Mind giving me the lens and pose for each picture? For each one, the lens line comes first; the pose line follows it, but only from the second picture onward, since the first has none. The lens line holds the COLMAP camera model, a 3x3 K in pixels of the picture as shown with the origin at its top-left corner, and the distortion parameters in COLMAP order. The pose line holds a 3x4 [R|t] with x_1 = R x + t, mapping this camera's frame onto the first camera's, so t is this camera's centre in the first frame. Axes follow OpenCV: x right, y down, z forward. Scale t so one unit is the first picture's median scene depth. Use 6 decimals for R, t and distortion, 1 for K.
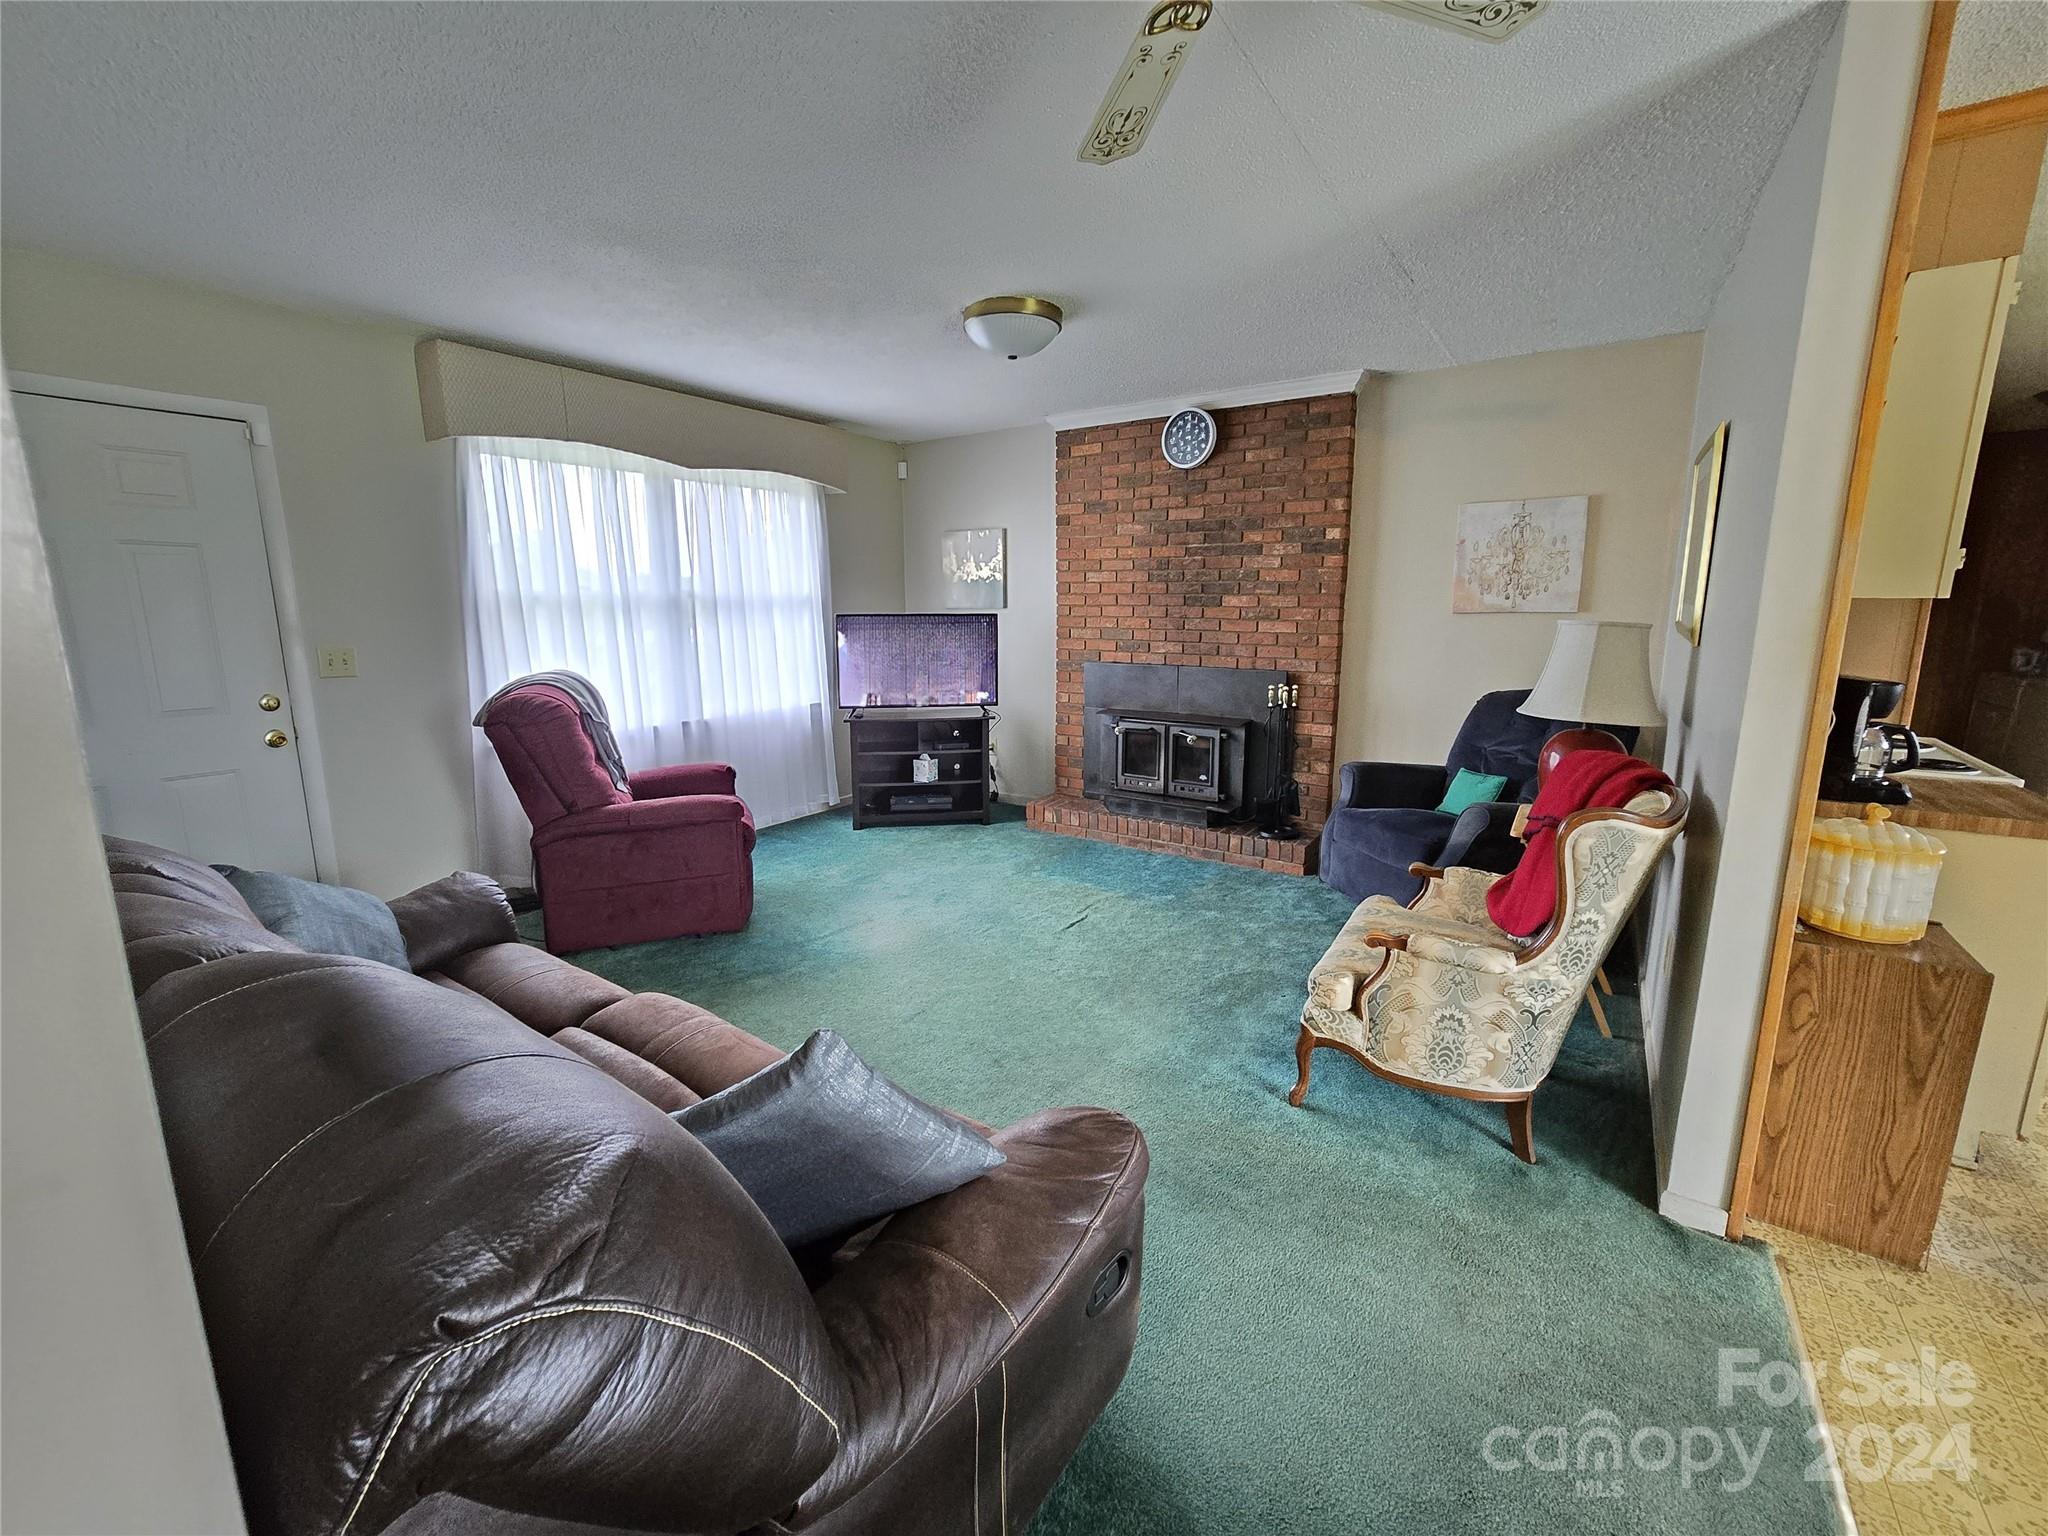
lens RADIAL K [[836.6, 0, 1014.9], [0, 836.6, 747.8], [0, 0, 1]] dist [-0.008913, 0.002723]
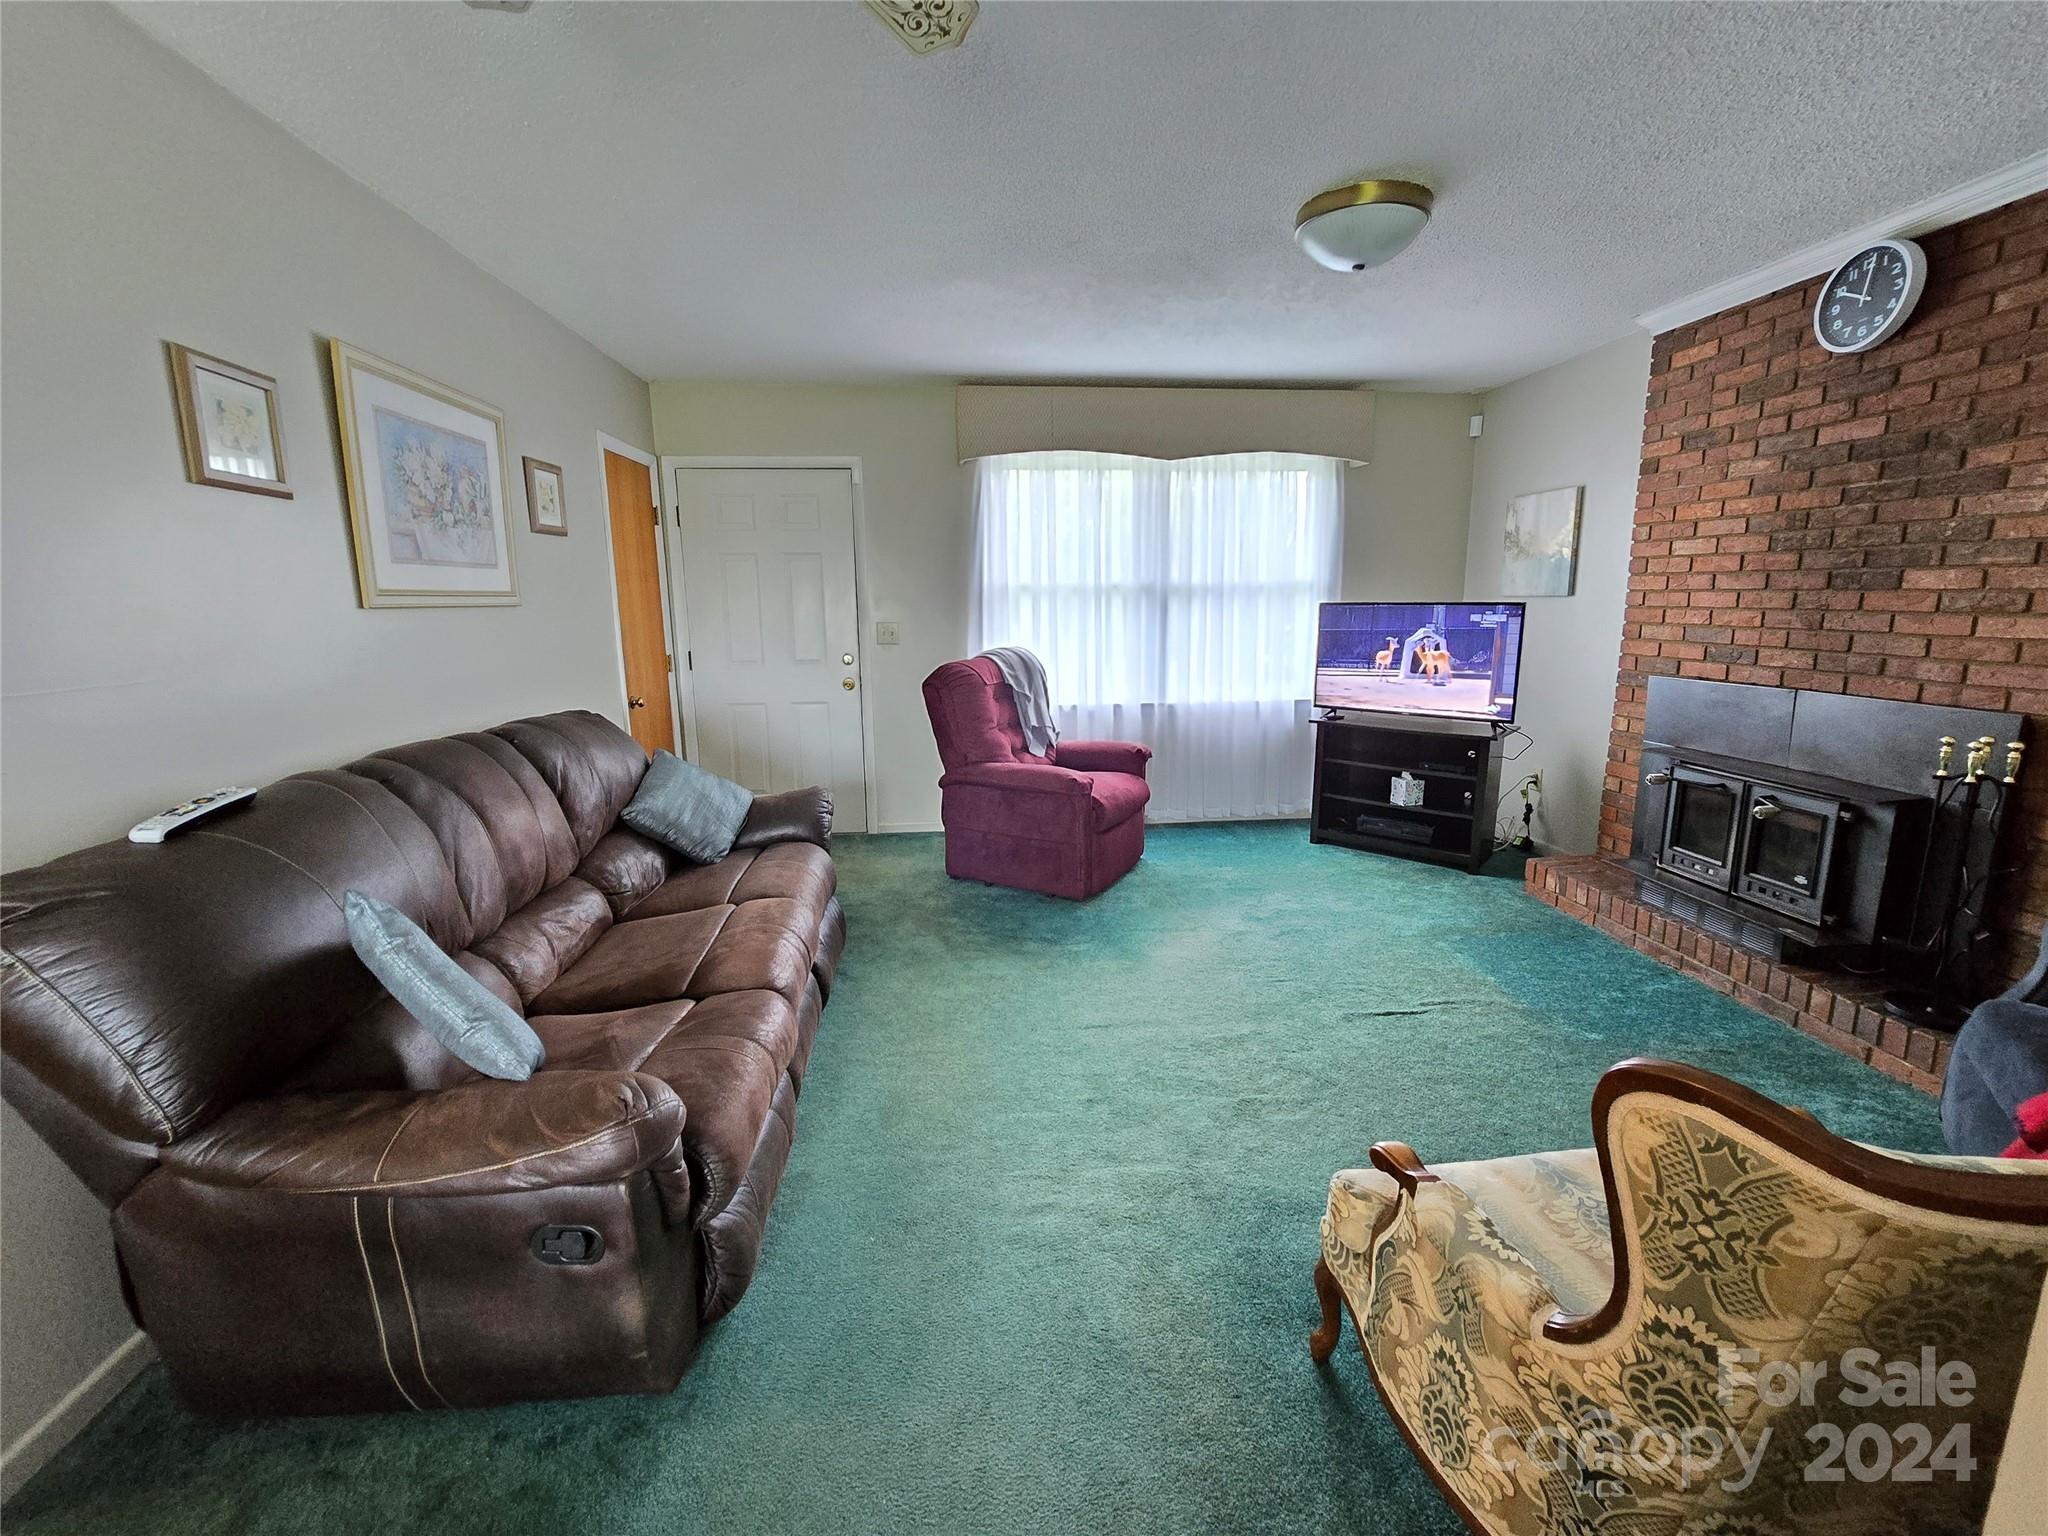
lens RADIAL K [[836.6, 0, 1022.8], [0, 836.6, 755.9], [0, 0, 1]] dist [-0.008913, 0.002723]
pose [[0.636705, 0.140423, -0.758213, 0.309148], [-0.127563, 0.988912, 0.076028, -0.025710], [0.760483, 0.048313, 0.647559, 0.195068]]
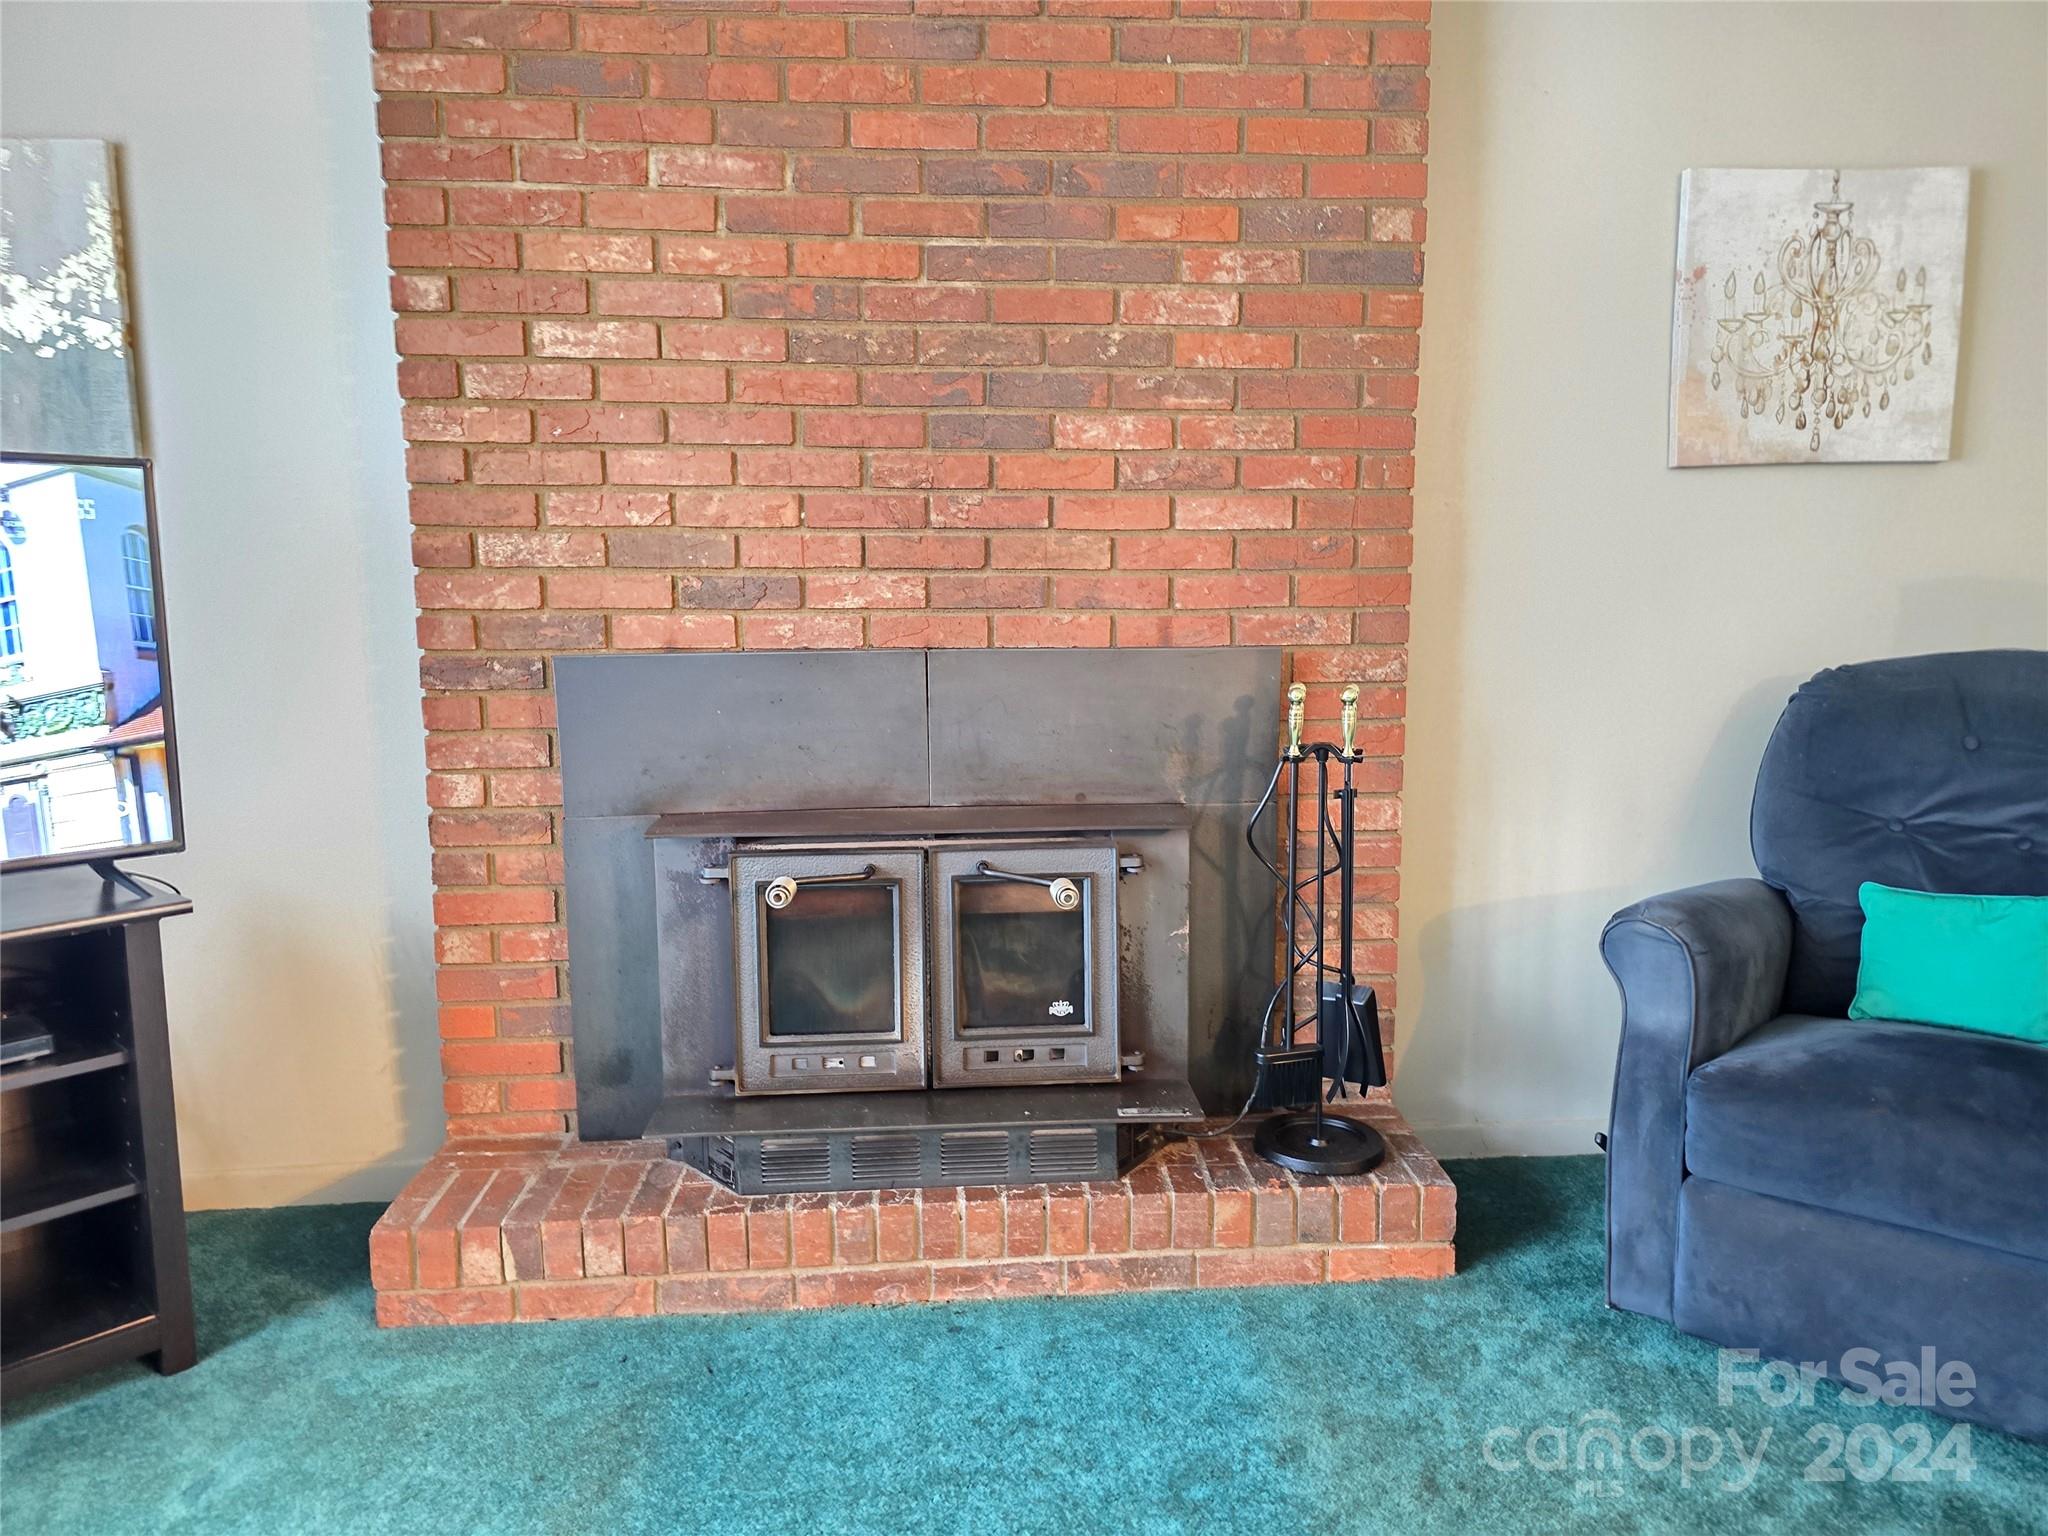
lens RADIAL K [[1367.4, 0, 1036.3], [0, 1367.4, 761.0], [0, 0, 1]] dist [0.047613, -0.046742]
pose [[0.782168, -0.086275, 0.617066, -0.079922], [0.113489, 0.993527, -0.004943, -0.052394], [-0.612645, 0.073896, 0.786896, 0.610477]]
